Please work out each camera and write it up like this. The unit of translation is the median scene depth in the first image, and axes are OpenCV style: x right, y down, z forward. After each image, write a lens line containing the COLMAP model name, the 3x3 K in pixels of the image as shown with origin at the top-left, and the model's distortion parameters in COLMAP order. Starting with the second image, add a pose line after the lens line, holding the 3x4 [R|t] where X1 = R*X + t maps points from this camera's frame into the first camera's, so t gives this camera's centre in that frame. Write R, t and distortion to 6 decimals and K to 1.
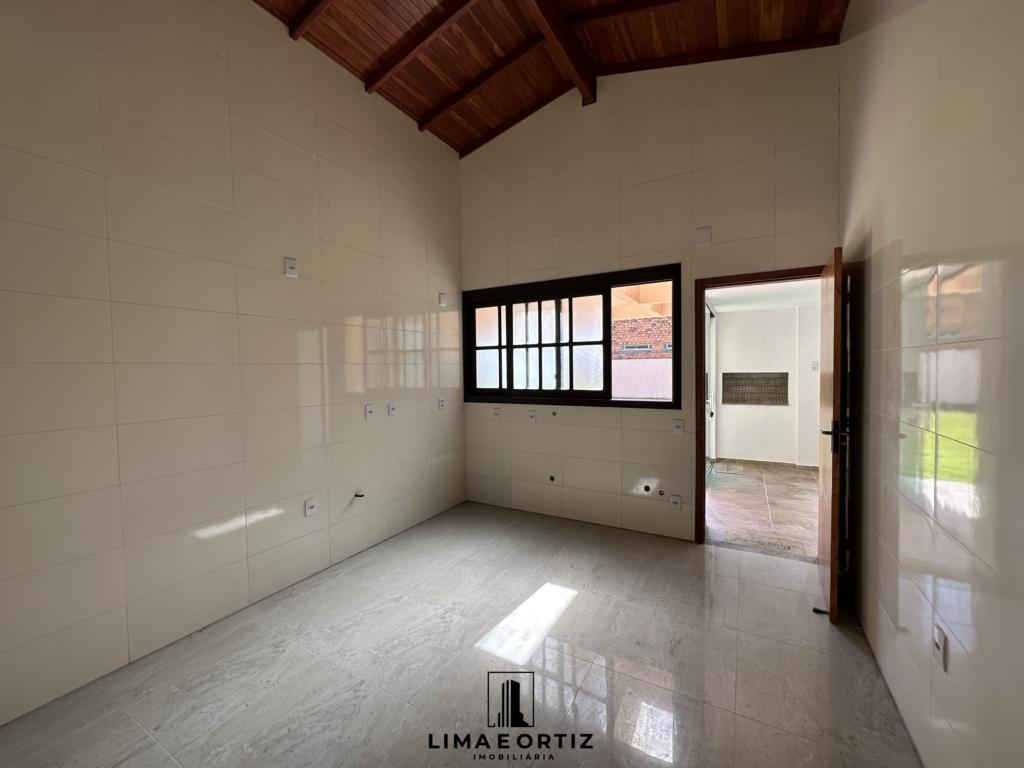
lens RADIAL K [[407.4, 0, 519.8], [0, 407.4, 383.5], [0, 0, 1]] dist [-0.000852, 0.000529]
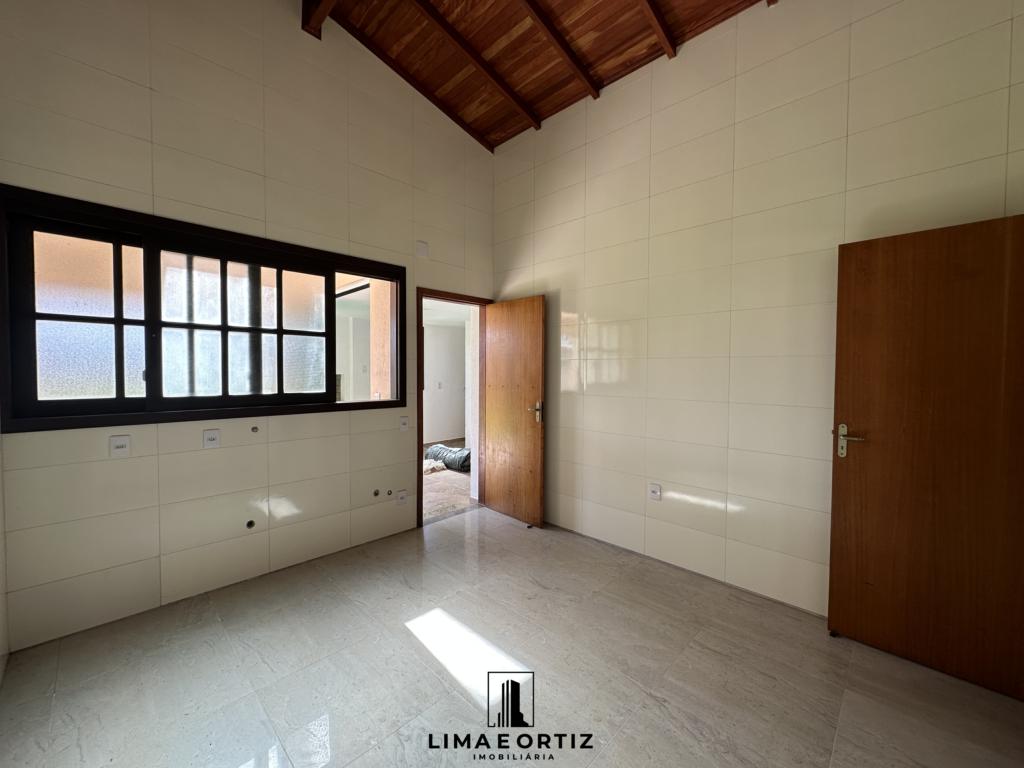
lens RADIAL K [[407.4, 0, 521.0], [0, 407.4, 380.0], [0, 0, 1]] dist [-0.000852, 0.000529]
pose [[0.260592, -0.010016, 0.965397, -0.478310], [0.018715, 0.999811, 0.005322, -0.004957], [-0.965268, 0.016680, 0.260730, 0.389798]]
